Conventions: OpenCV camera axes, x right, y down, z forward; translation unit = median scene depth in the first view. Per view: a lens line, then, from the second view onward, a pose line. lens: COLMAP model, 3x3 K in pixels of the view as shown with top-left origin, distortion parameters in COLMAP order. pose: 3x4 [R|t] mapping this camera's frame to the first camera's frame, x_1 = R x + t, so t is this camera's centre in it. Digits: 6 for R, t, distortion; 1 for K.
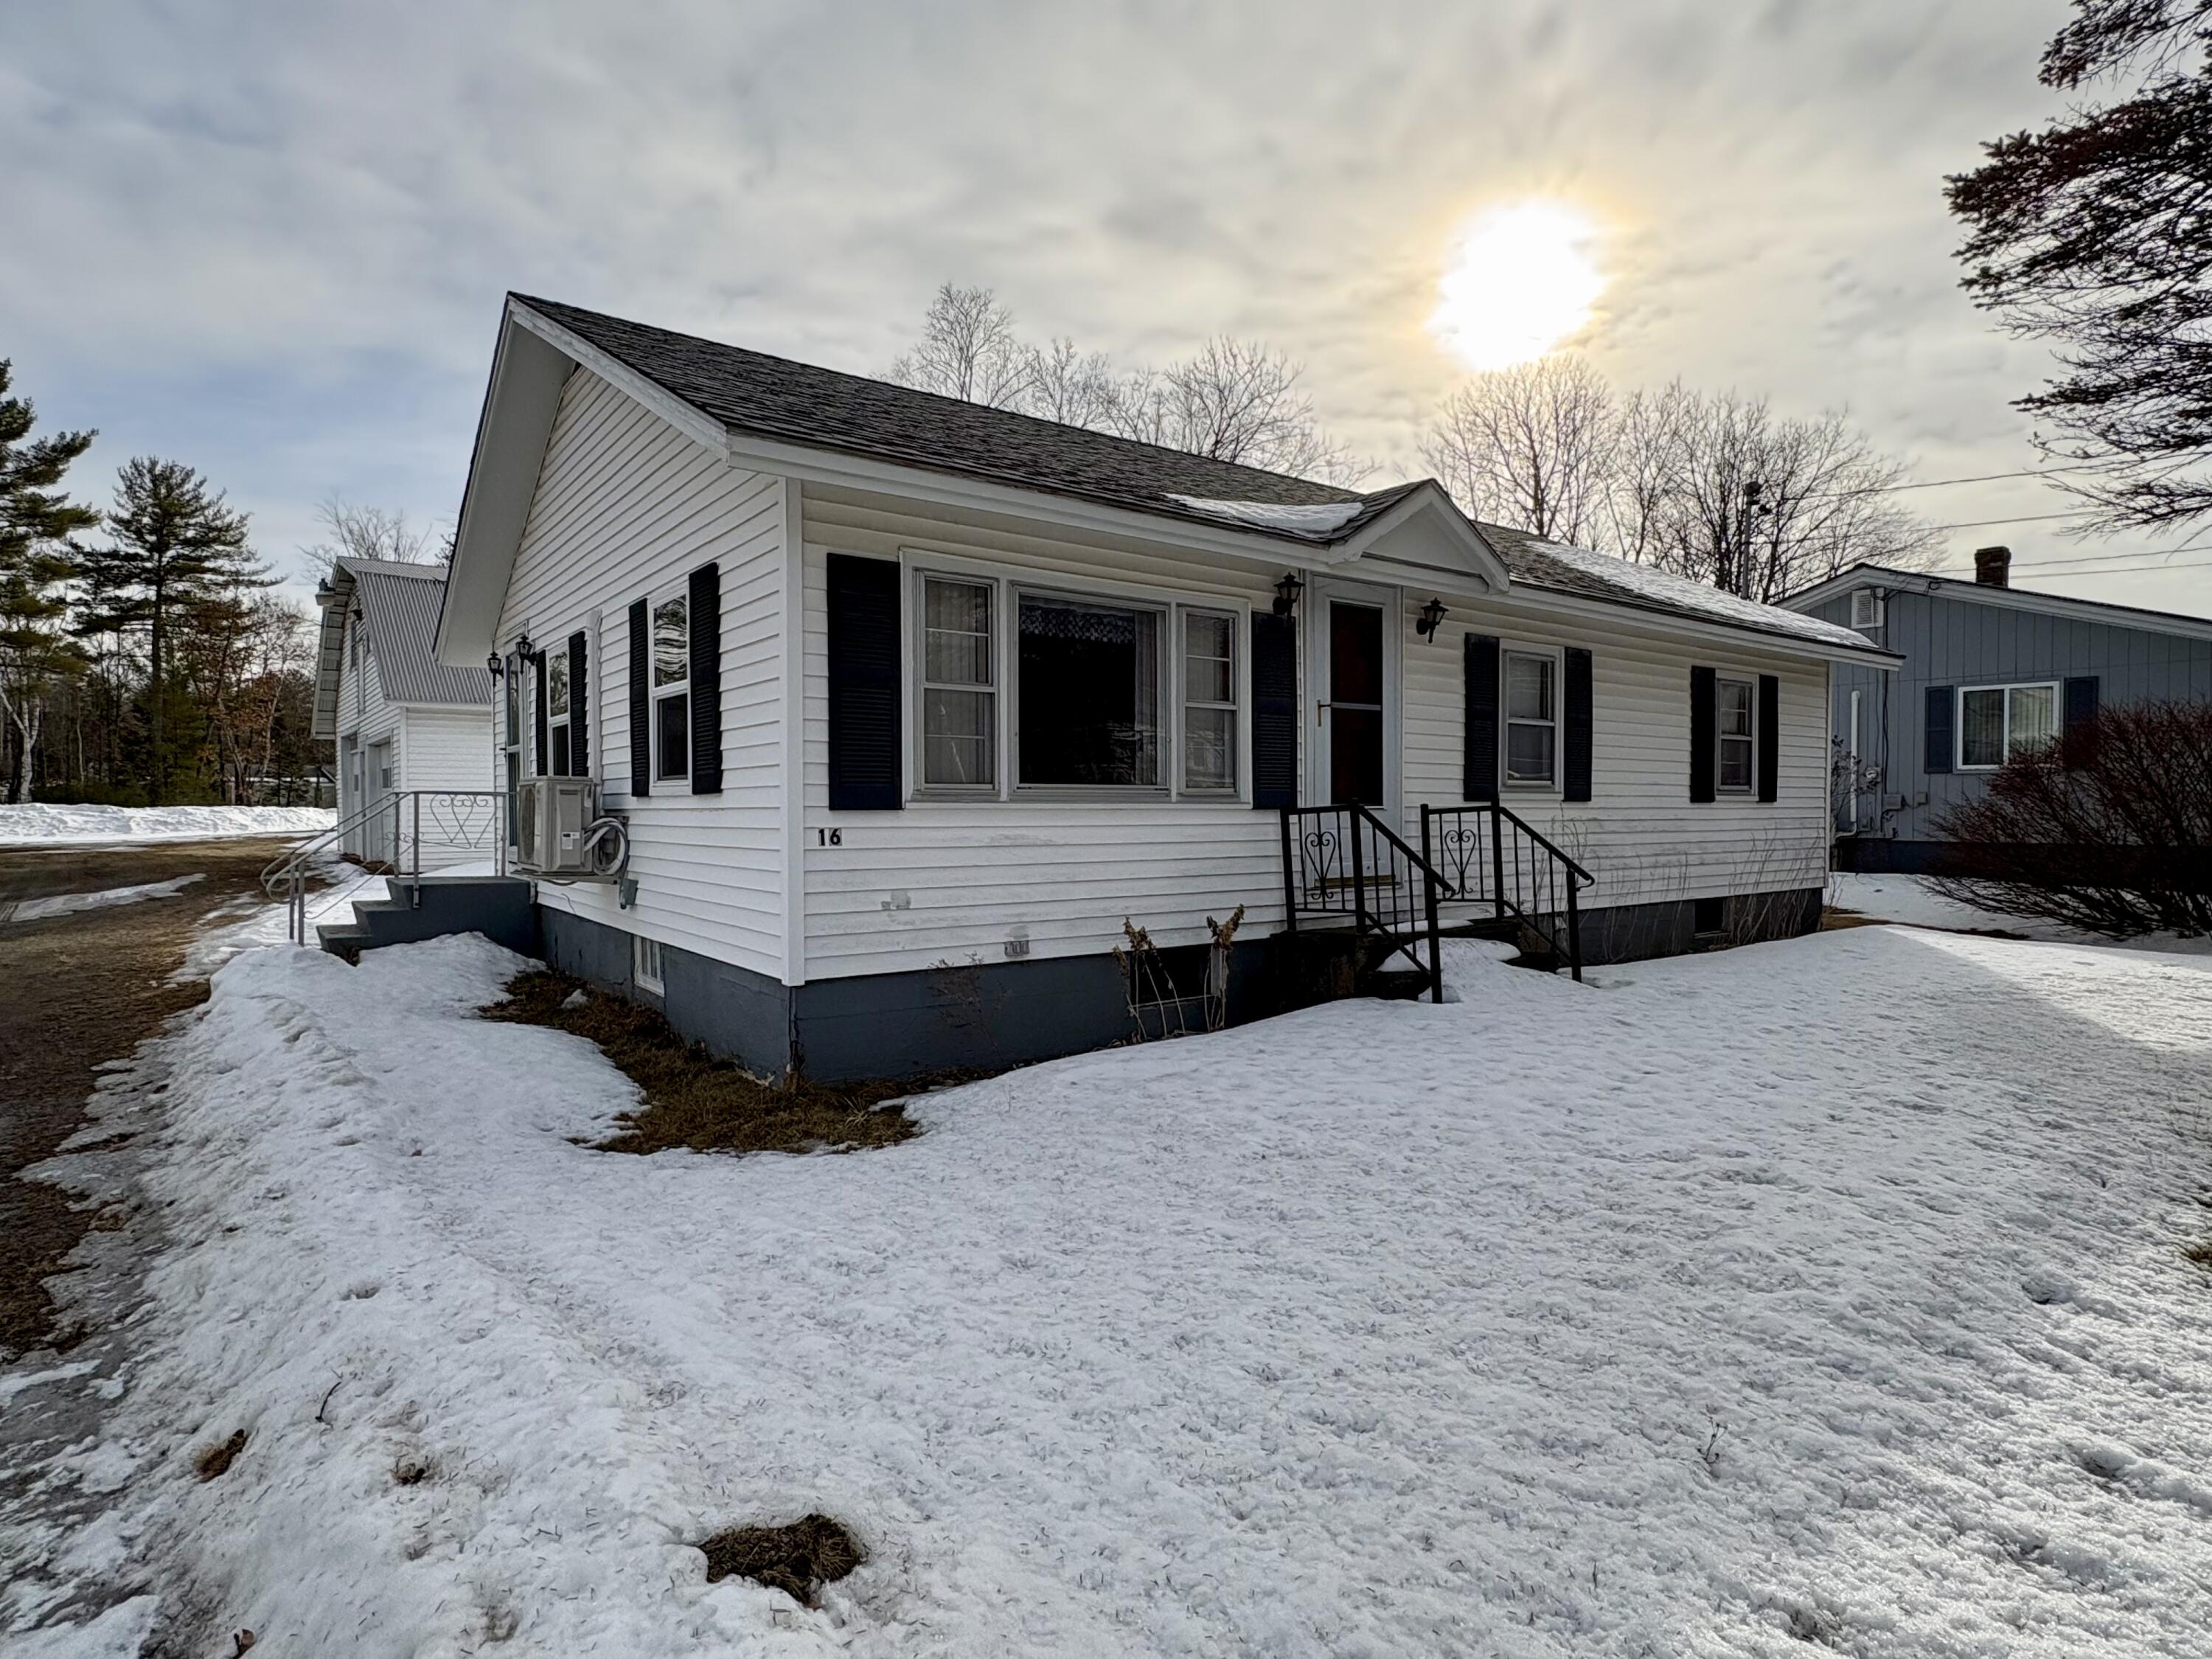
lens RADIAL K [[1173.5, 0, 1099.9], [0, 1173.5, 821.6], [0, 0, 1]] dist [0.003921, -0.001613]
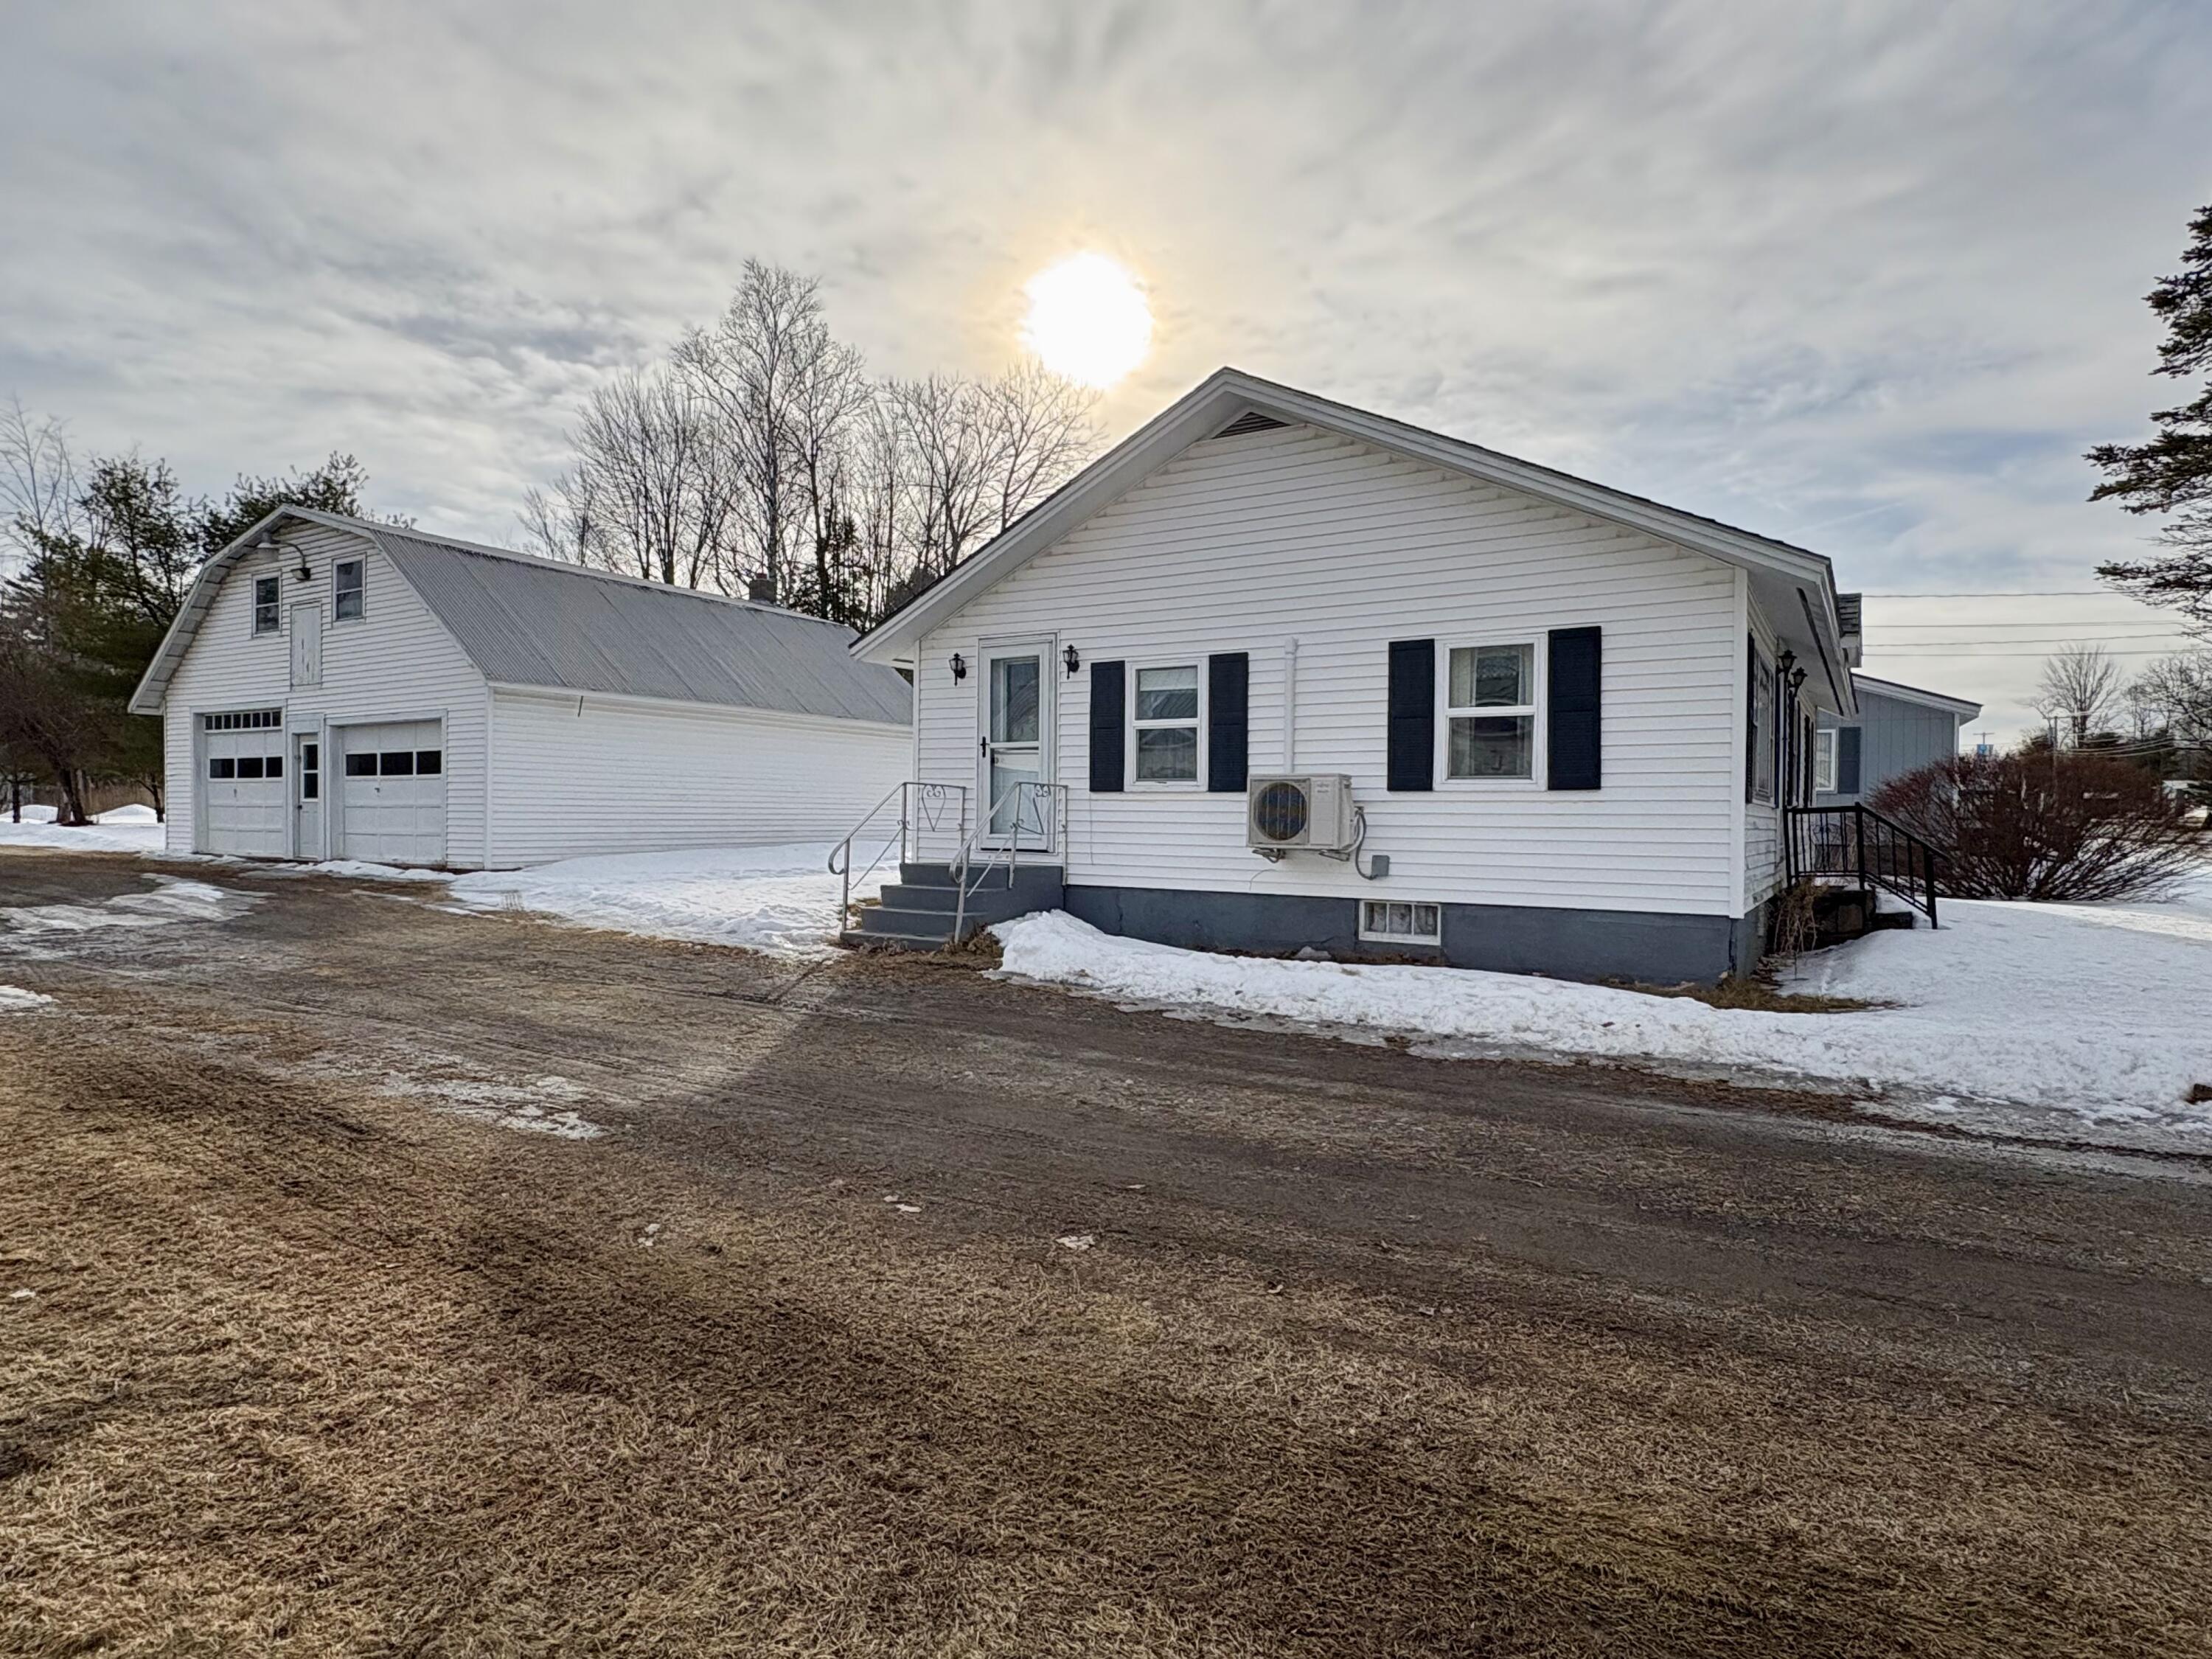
lens RADIAL K [[1223.1, 0, 1098.4], [0, 1223.1, 826.1], [0, 0, 1]] dist [0.006277, -0.001217]
pose [[0.935588, 0.009851, 0.352957, -0.420421], [-0.008145, 0.999947, -0.006321, 0.010088], [-0.353000, 0.003039, 0.935618, -0.048255]]
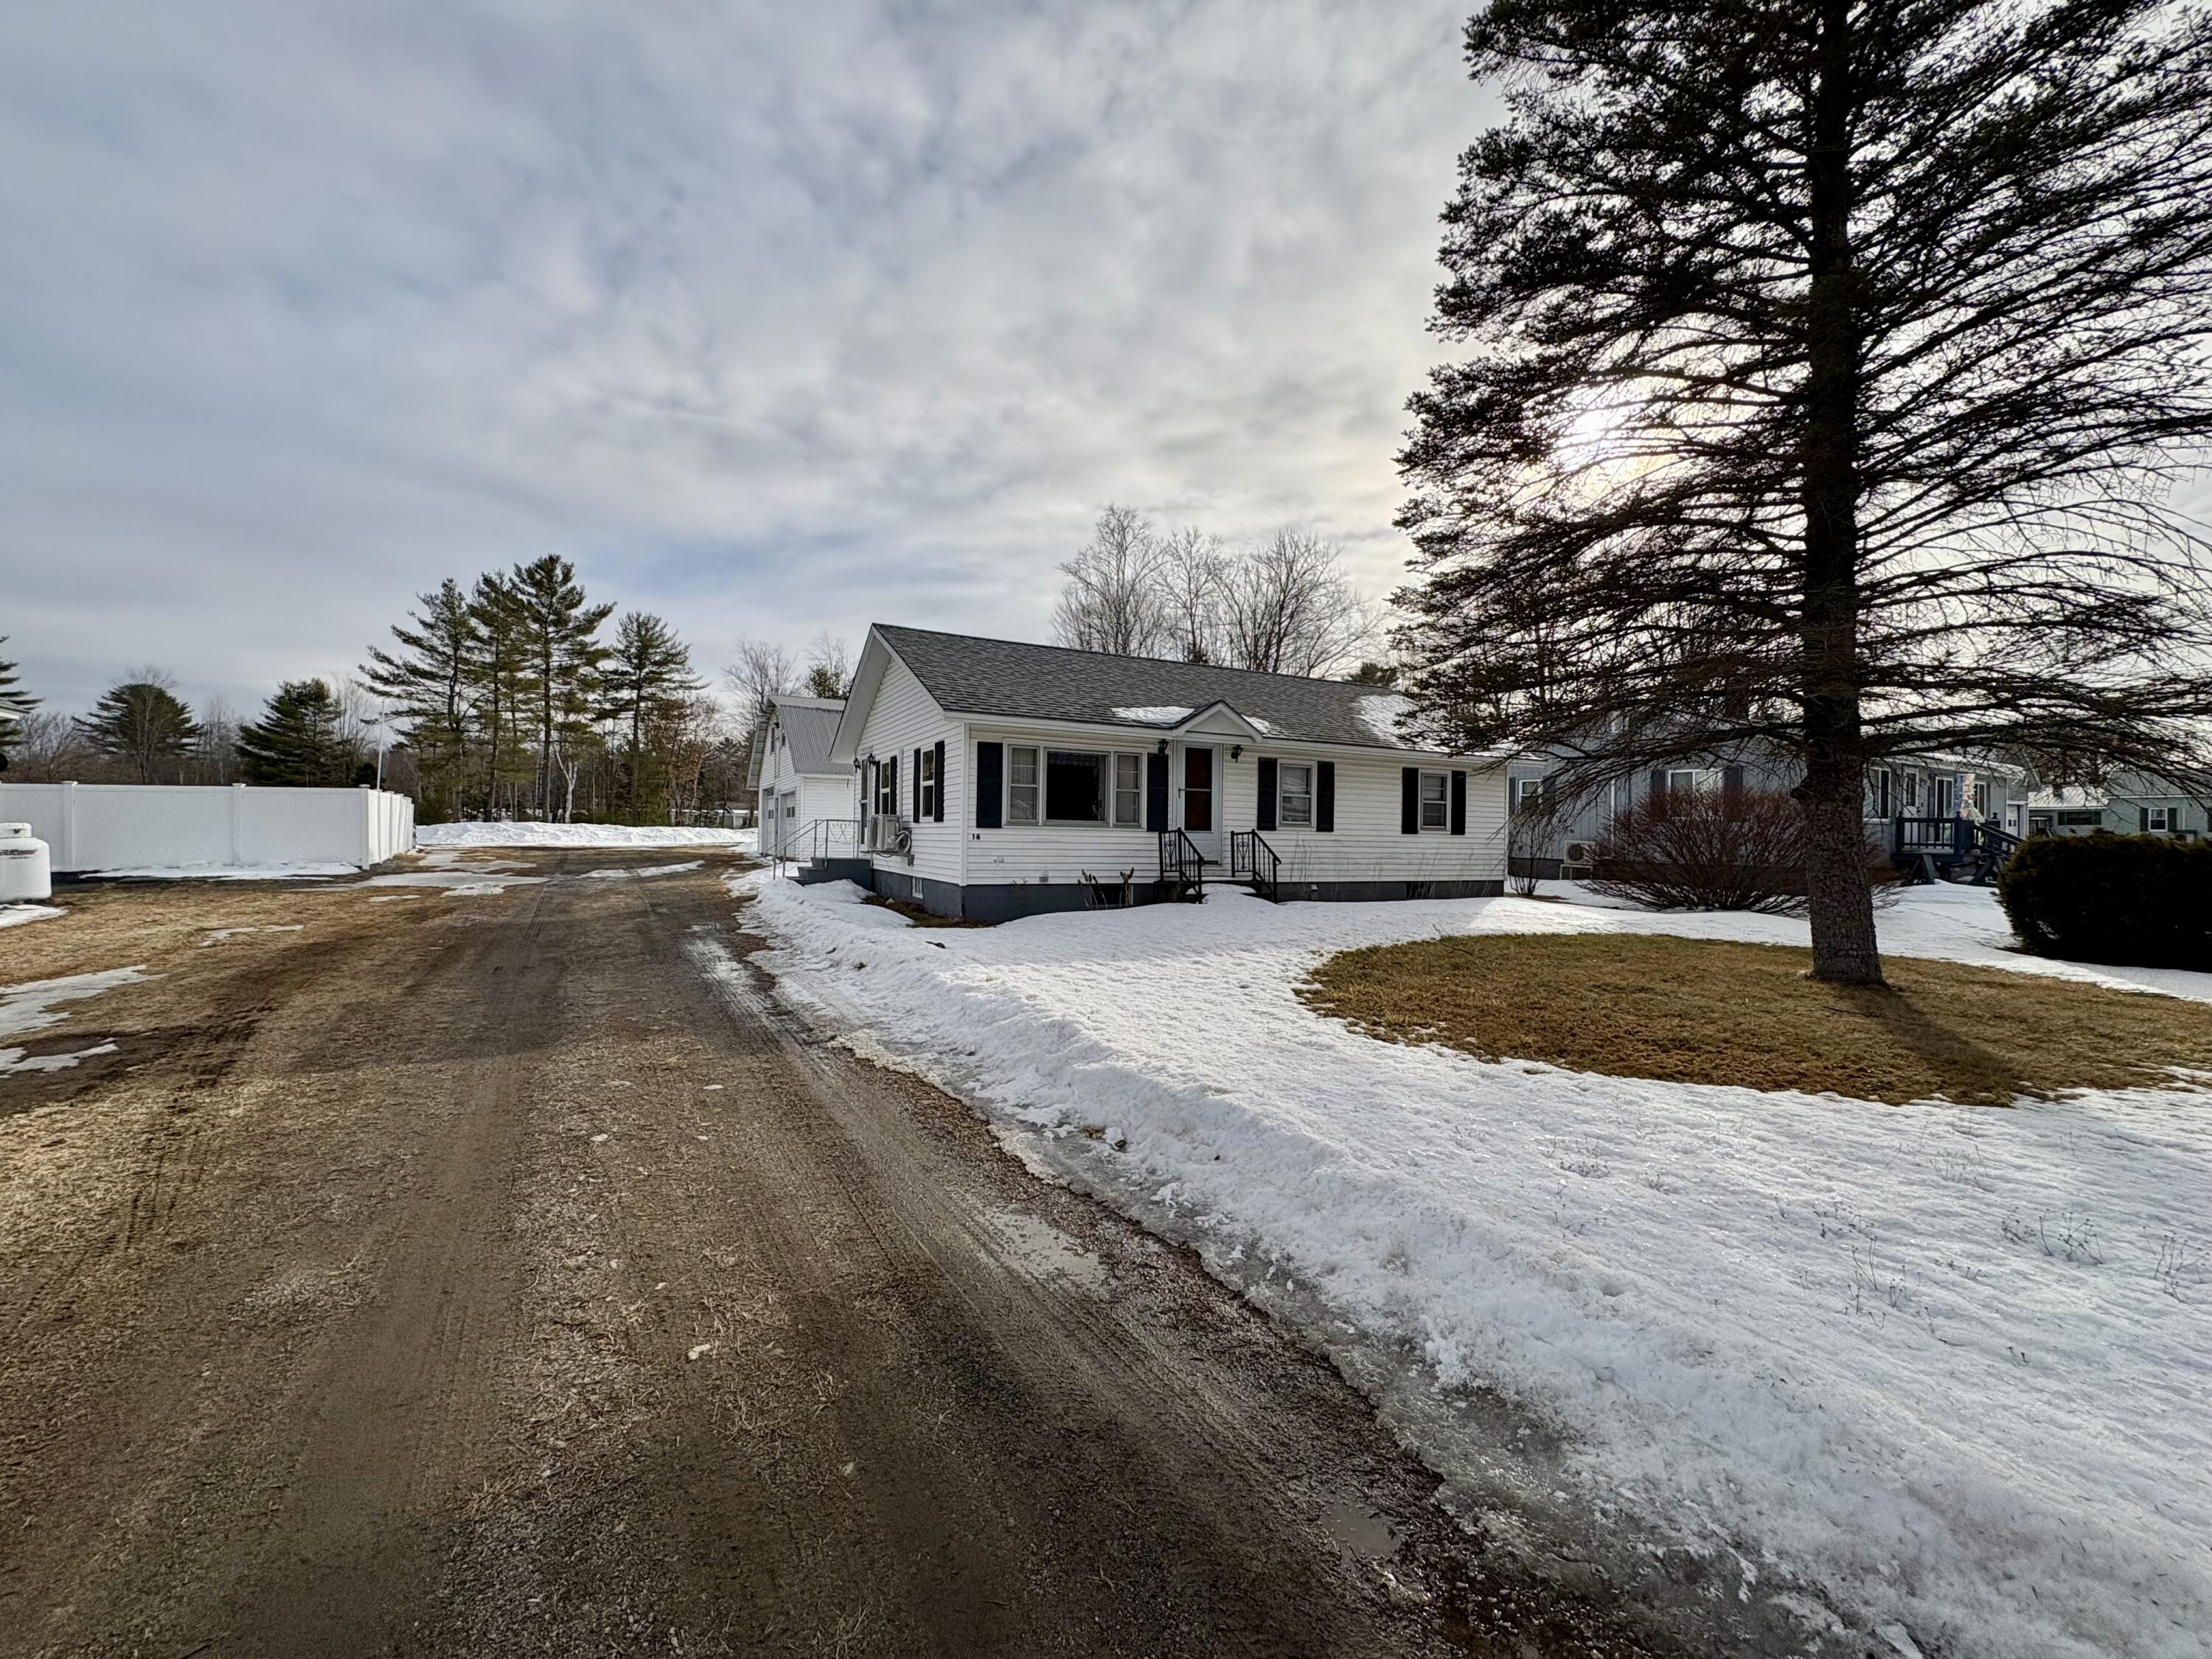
lens RADIAL K [[881.1, 0, 1100.2], [0, 881.1, 819.0], [0, 0, 1]] dist [0.000828, -0.000017]
pose [[0.985523, 0.014407, -0.168928, 0.122067], [-0.020113, 0.999282, -0.032115, 0.009003], [0.168344, 0.035048, 0.985105, -0.306825]]
